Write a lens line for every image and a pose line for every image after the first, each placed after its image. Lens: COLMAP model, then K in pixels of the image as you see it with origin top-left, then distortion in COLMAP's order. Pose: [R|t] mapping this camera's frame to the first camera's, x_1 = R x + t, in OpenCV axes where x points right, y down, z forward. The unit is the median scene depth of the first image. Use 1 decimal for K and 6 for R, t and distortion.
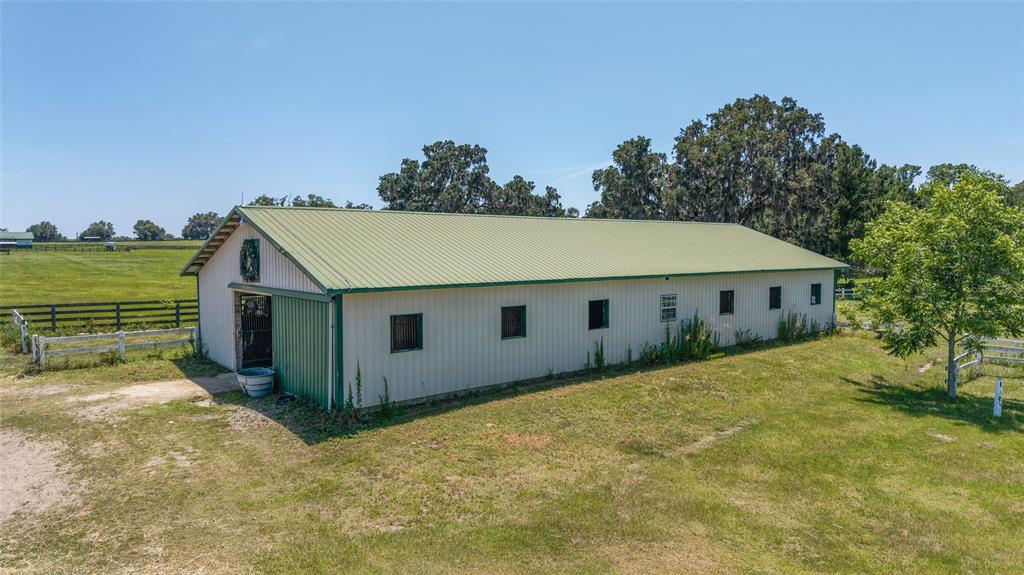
lens RADIAL K [[688.4, 0, 510.7], [0, 688.4, 286.9], [0, 0, 1]] dist [0.031895, -0.003240]
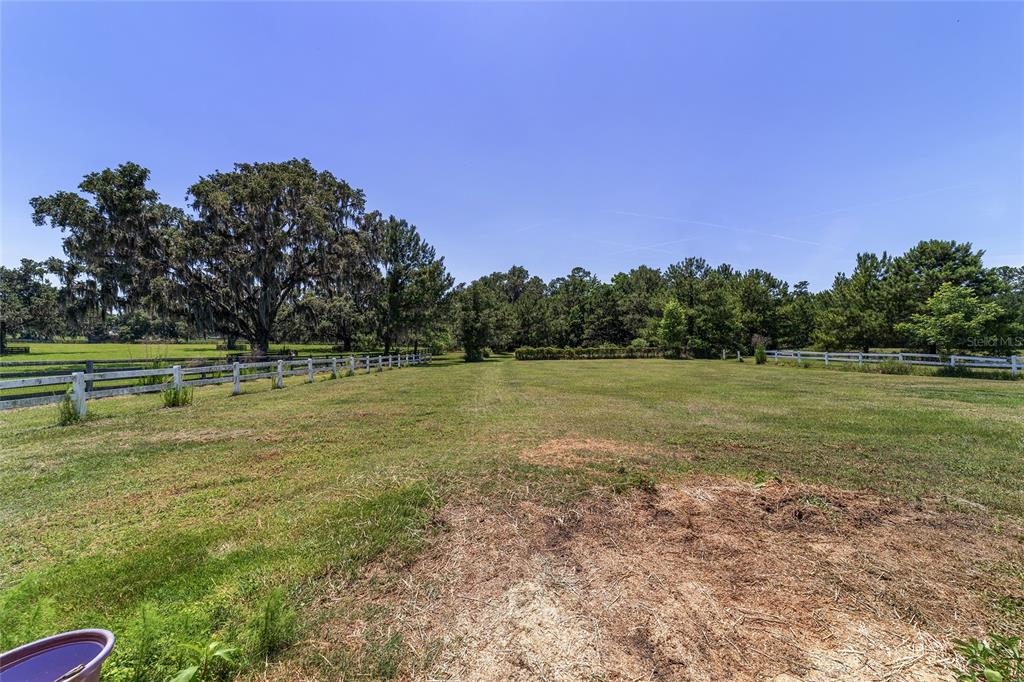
lens RADIAL K [[399.4, 0, 508.5], [0, 399.4, 340.9], [0, 0, 1]] dist [0.002623, 0.001981]
pose [[0.656515, -0.008277, 0.754268, 0.129566], [0.053453, 0.997936, -0.035574, 0.008164], [-0.752417, 0.063673, 0.655603, 0.429930]]
